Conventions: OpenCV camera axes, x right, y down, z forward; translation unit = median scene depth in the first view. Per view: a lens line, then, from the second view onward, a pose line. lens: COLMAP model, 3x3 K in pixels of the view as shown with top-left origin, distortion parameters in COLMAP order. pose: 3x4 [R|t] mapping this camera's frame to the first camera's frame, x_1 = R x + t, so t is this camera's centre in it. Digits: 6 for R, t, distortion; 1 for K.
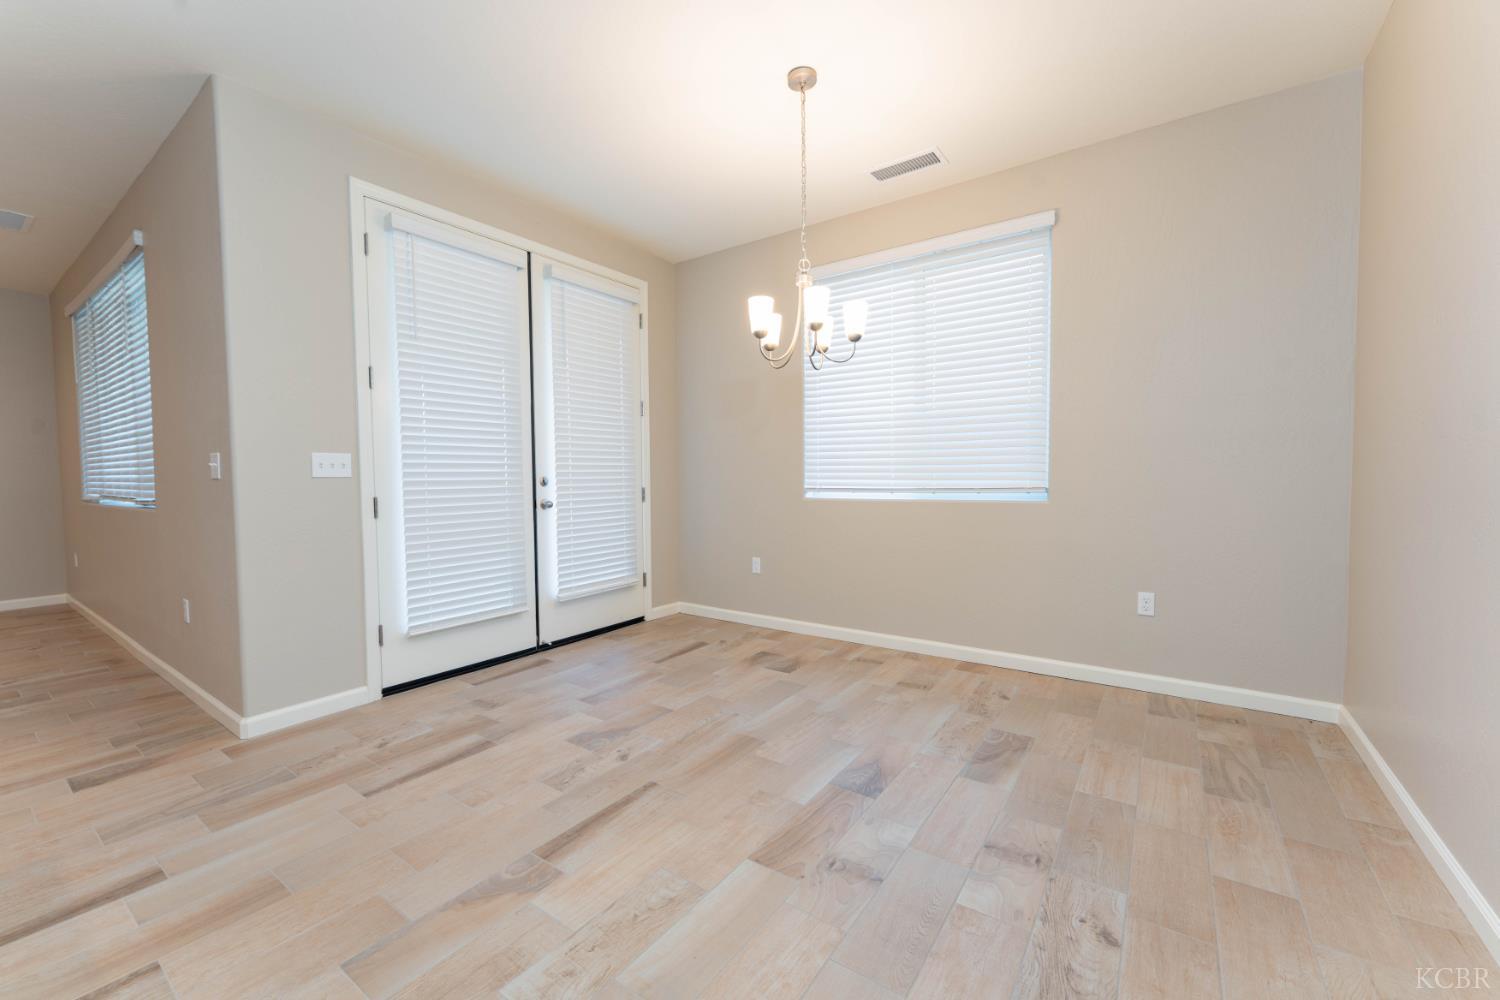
lens RADIAL K [[599.9, 0, 748.6], [0, 599.9, 499.8], [0, 0, 1]] dist [0.002298, -0.000247]
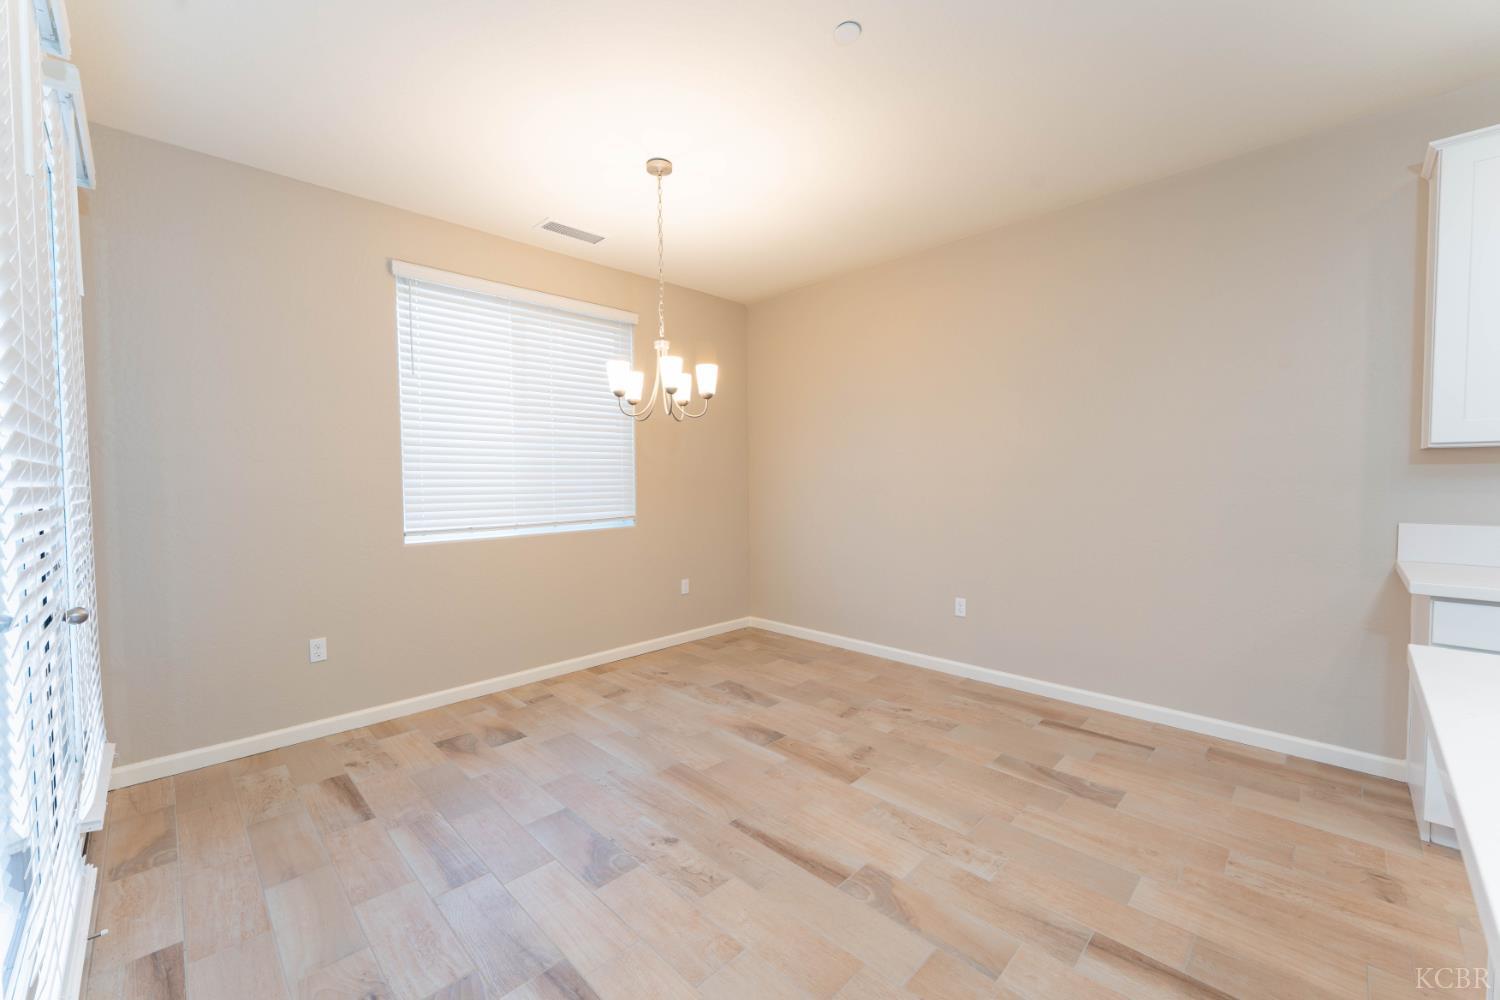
lens RADIAL K [[594.8, 0, 750.0], [0, 594.8, 500.0], [0, 0, 1]] dist [0.001406, -0.000077]
pose [[0.167027, -0.026537, 0.985595, -0.883789], [0.050492, 0.998556, 0.018329, -0.077185], [-0.984659, 0.046703, 0.168126, 0.592557]]
